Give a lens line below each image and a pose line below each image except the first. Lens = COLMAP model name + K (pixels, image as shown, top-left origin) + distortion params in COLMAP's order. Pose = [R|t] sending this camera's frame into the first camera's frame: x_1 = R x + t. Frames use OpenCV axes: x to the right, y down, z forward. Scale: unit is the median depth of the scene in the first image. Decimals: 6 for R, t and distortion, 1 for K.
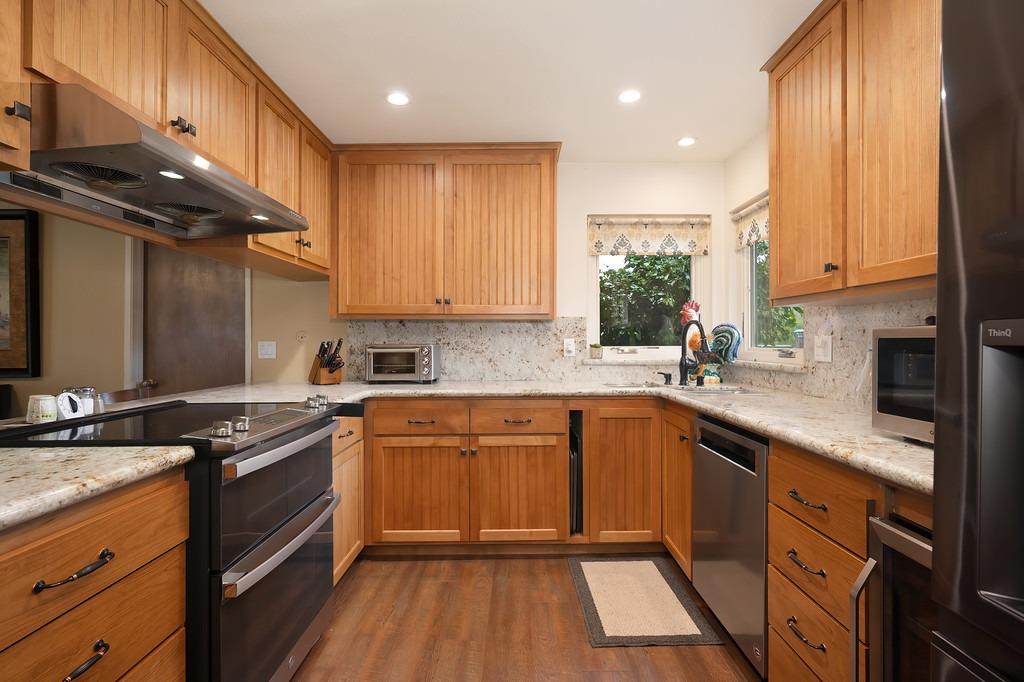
lens RADIAL K [[472.6, 0, 518.6], [0, 472.6, 339.0], [0, 0, 1]] dist [-0.000648, -0.001182]
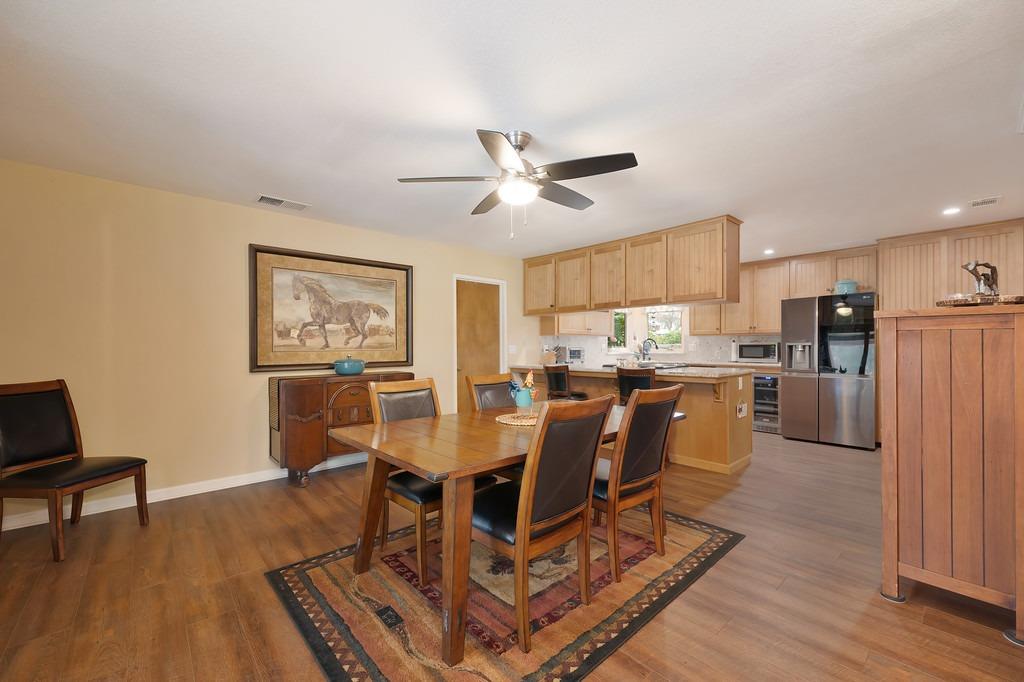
lens RADIAL K [[405.7, 0, 517.1], [0, 405.7, 346.0], [0, 0, 1]] dist [-0.000884, -0.000091]
pose [[0.753676, 0.003070, 0.657238, -2.065820], [-0.002660, 0.999995, -0.001621, 0.014215], [-0.657240, -0.000526, 0.753681, -0.406715]]
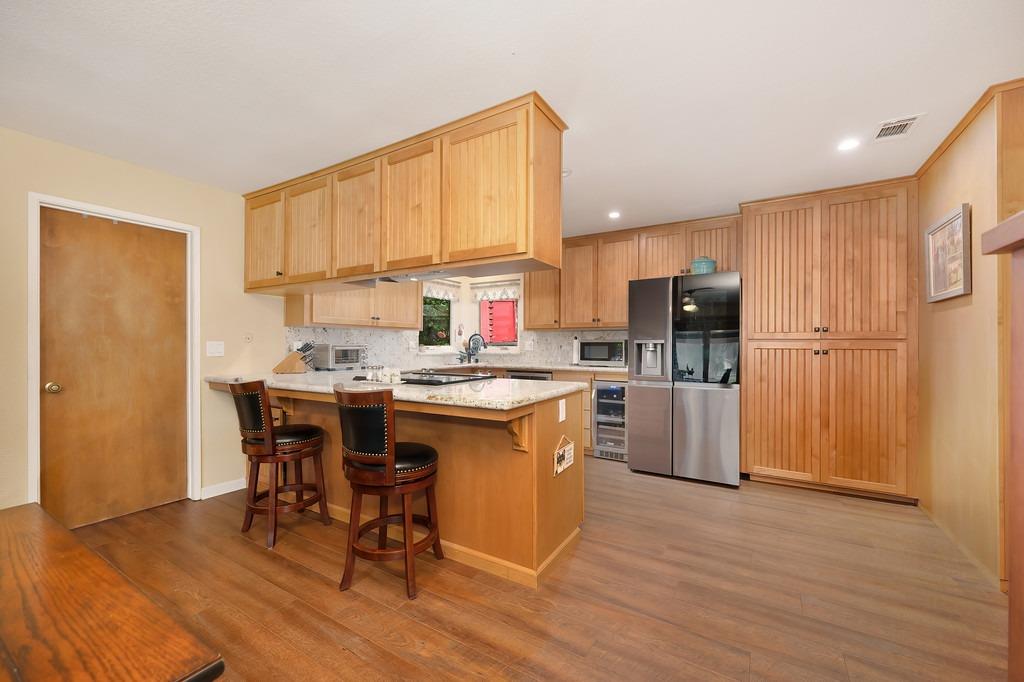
lens RADIAL K [[405.7, 0, 513.5], [0, 405.7, 343.5], [0, 0, 1]] dist [-0.000884, -0.000091]
pose [[0.533434, 0.004876, 0.845828, -1.220081], [-0.006057, 0.999980, -0.001944, 0.009552], [-0.845820, -0.004087, 0.533452, -0.183361]]
